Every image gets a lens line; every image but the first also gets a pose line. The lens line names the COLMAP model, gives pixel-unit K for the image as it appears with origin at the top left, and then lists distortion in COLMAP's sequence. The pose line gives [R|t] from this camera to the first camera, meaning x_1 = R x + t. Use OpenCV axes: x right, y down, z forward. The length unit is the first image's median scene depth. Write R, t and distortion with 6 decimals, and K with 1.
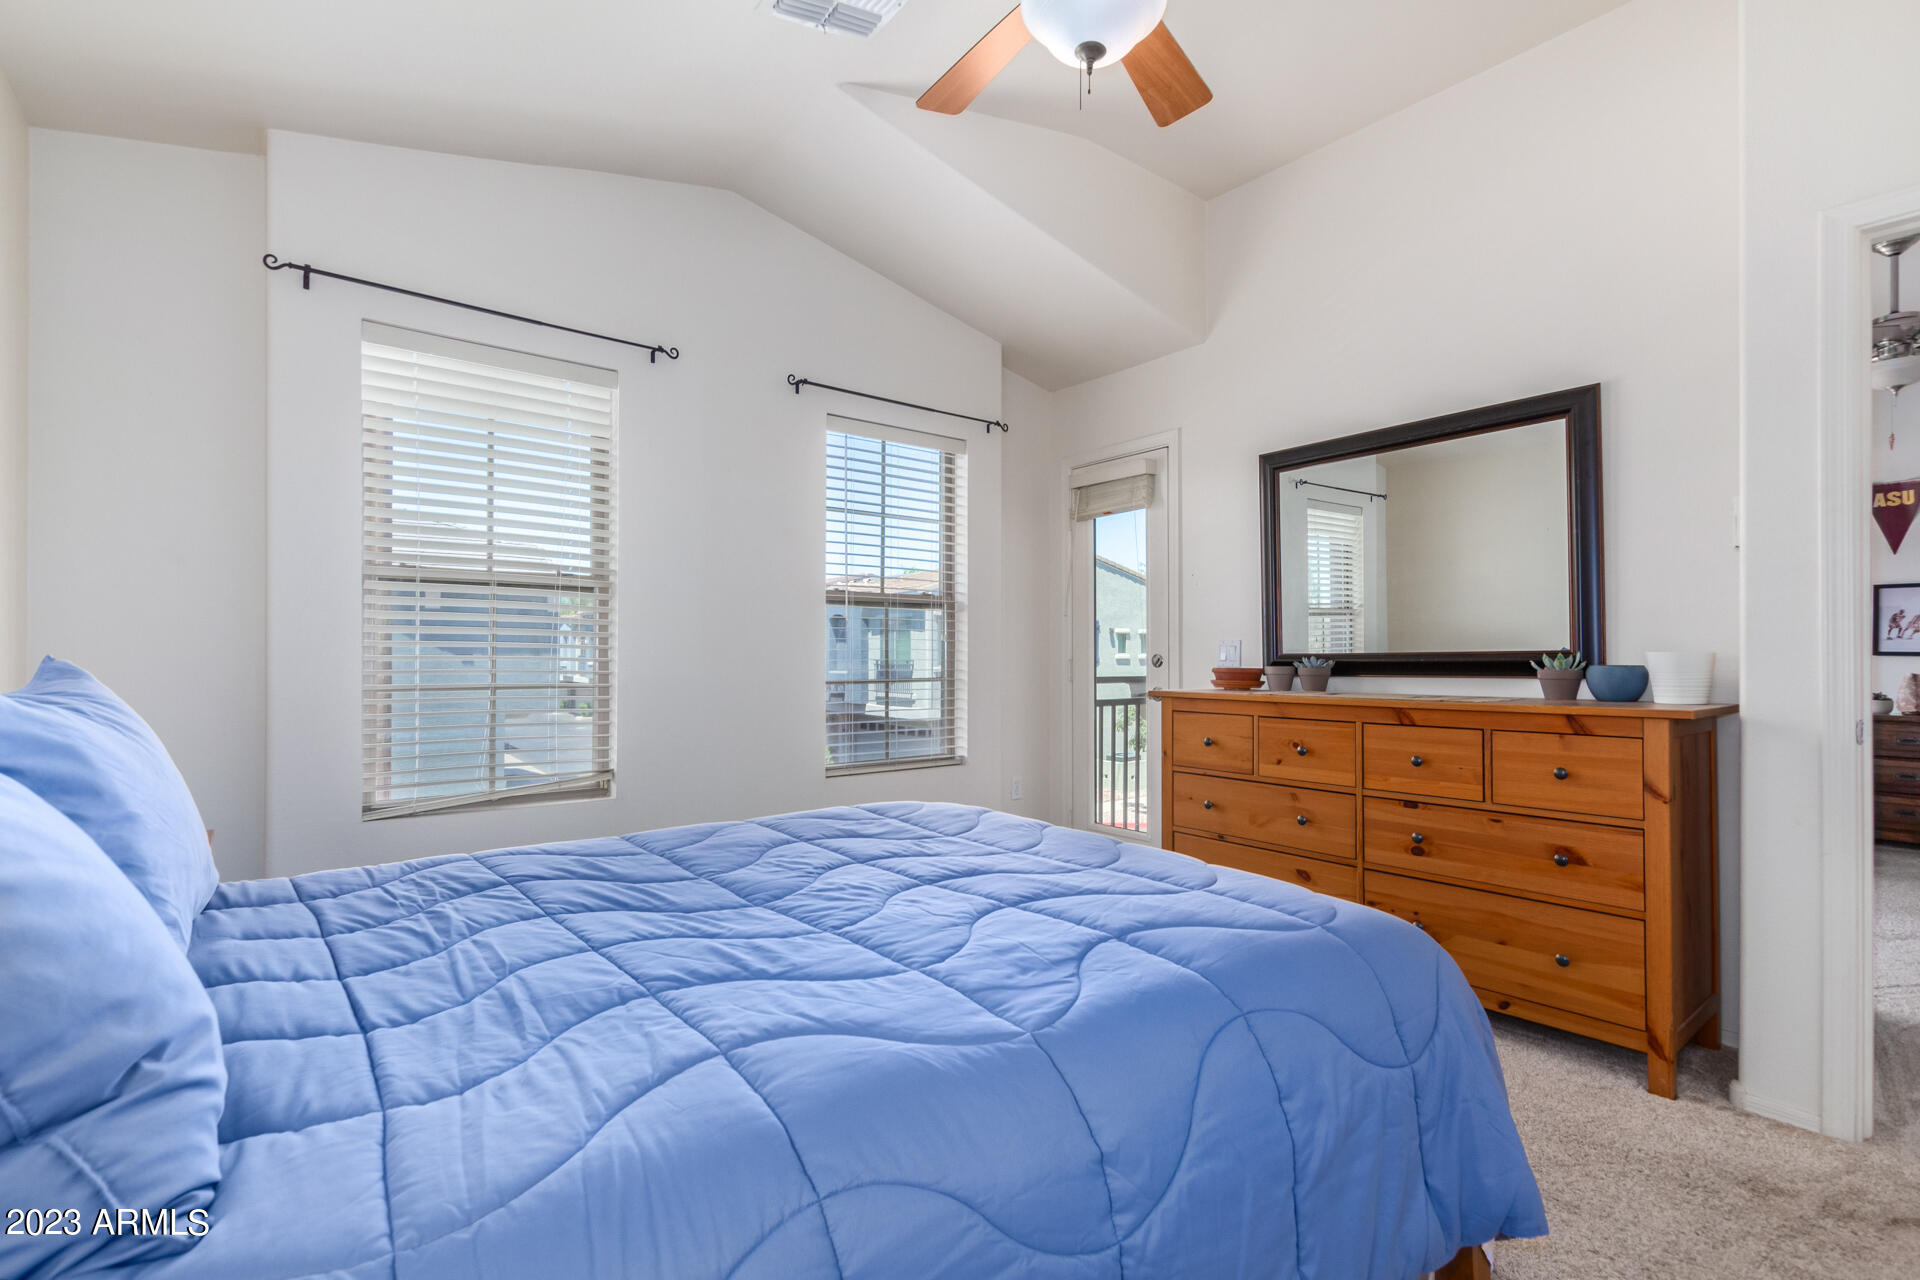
lens RADIAL K [[874.4, 0, 953.0], [0, 874.4, 647.9], [0, 0, 1]] dist [-0.000720, -0.000393]
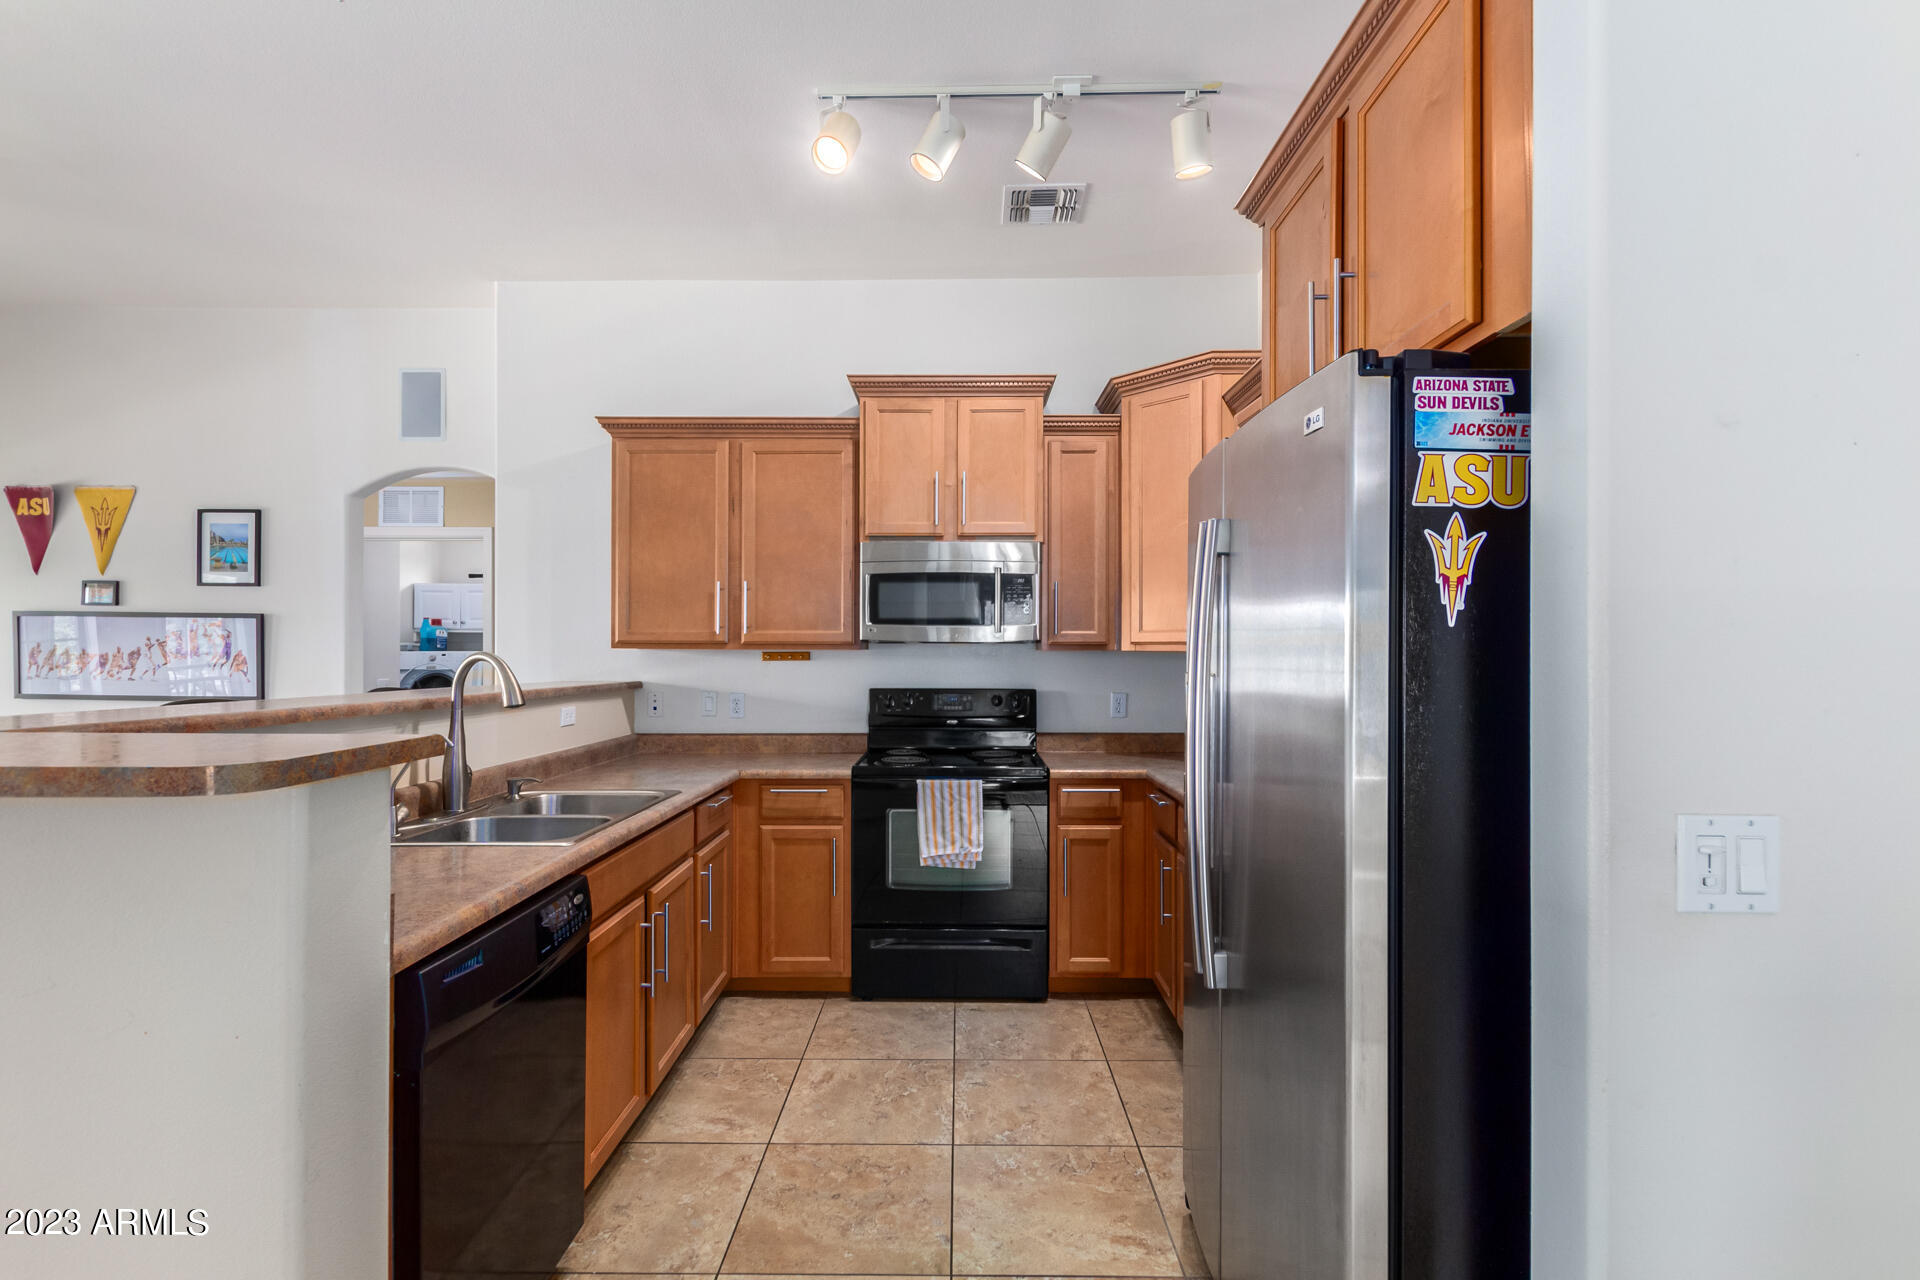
lens RADIAL K [[874.4, 0, 953.0], [0, 874.4, 647.9], [0, 0, 1]] dist [-0.000720, -0.000393]
pose [[0.620221, -0.000332, 0.784427, 0.978030], [-0.006613, 0.999962, 0.005651, -0.049410], [-0.784400, -0.008692, 0.620195, -0.183149]]
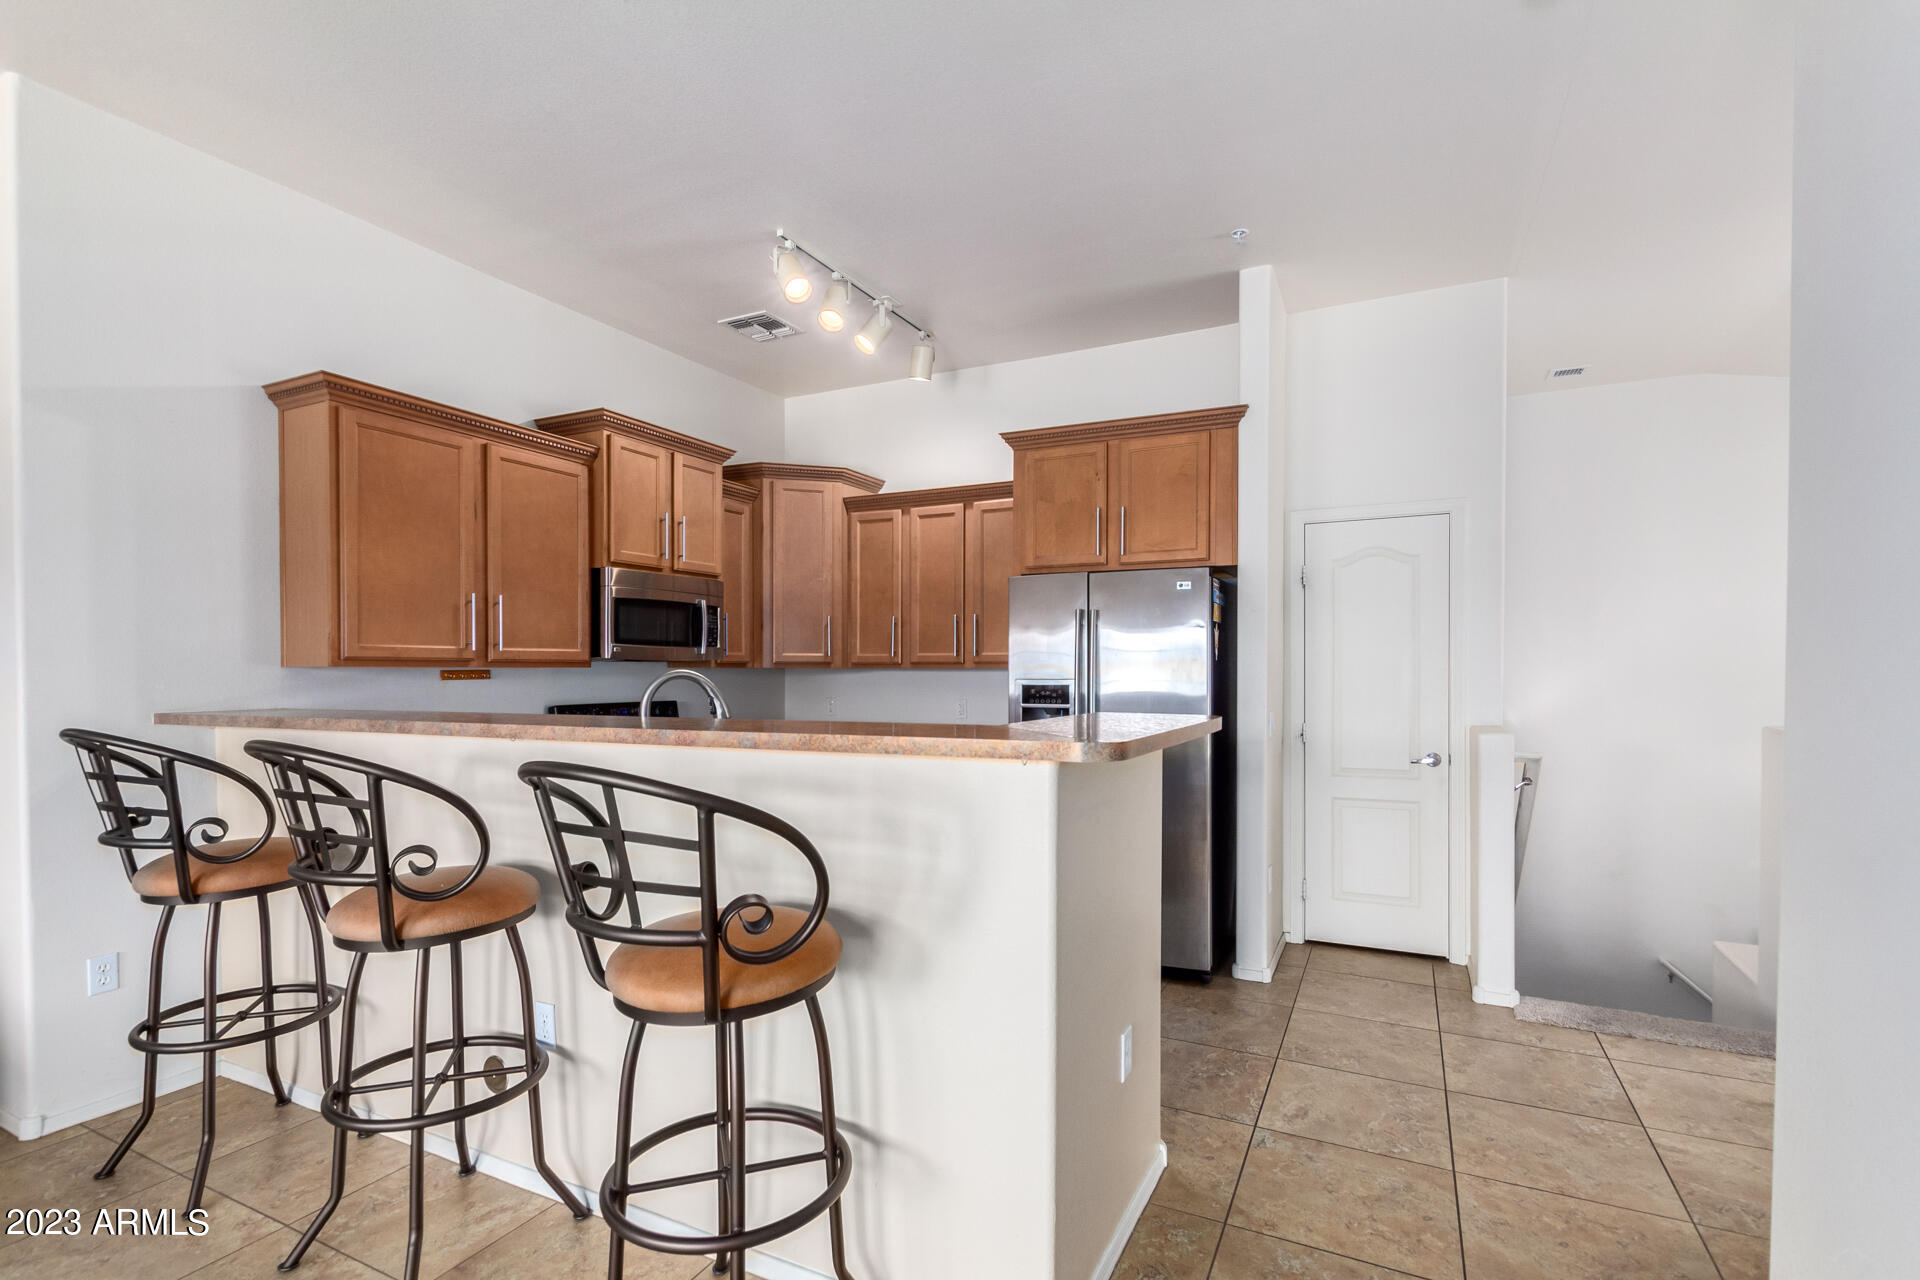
lens RADIAL K [[887.4, 0, 955.2], [0, 887.4, 649.5], [0, 0, 1]] dist [0.011333, -0.006936]
pose [[-0.424425, 0.015082, 0.905338, 0.680463], [-0.008472, 0.999751, -0.020627, -0.045865], [-0.905424, -0.016425, -0.424191, 0.347483]]
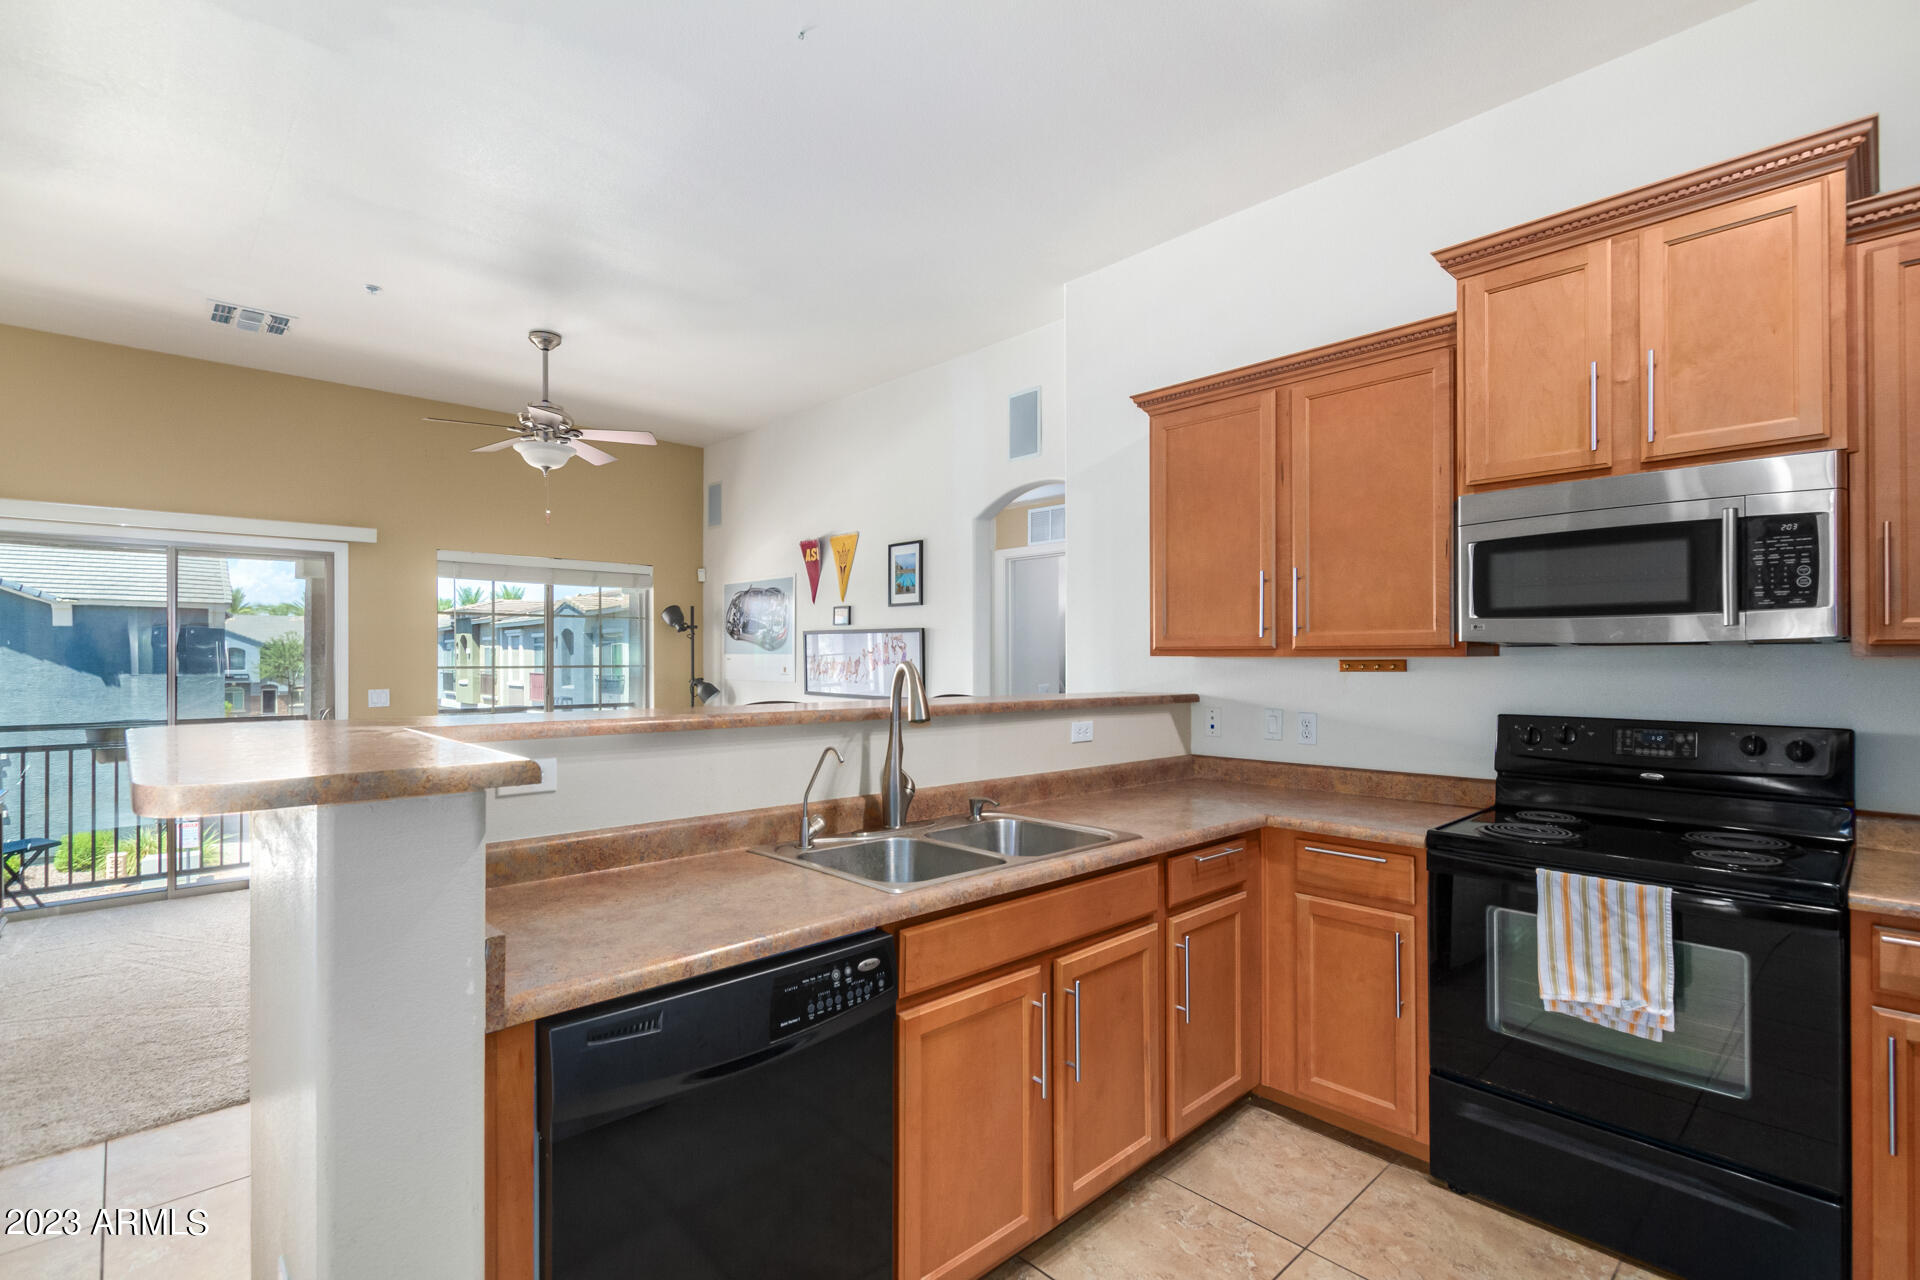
lens RADIAL K [[876.4, 0, 953.3], [0, 876.4, 652.0], [0, 0, 1]] dist [0.002413, -0.001551]
pose [[0.995811, -0.005177, 0.091284, 1.163448], [0.004934, 0.999984, 0.002892, -0.048727], [-0.091298, -0.002430, 0.995821, -0.135879]]
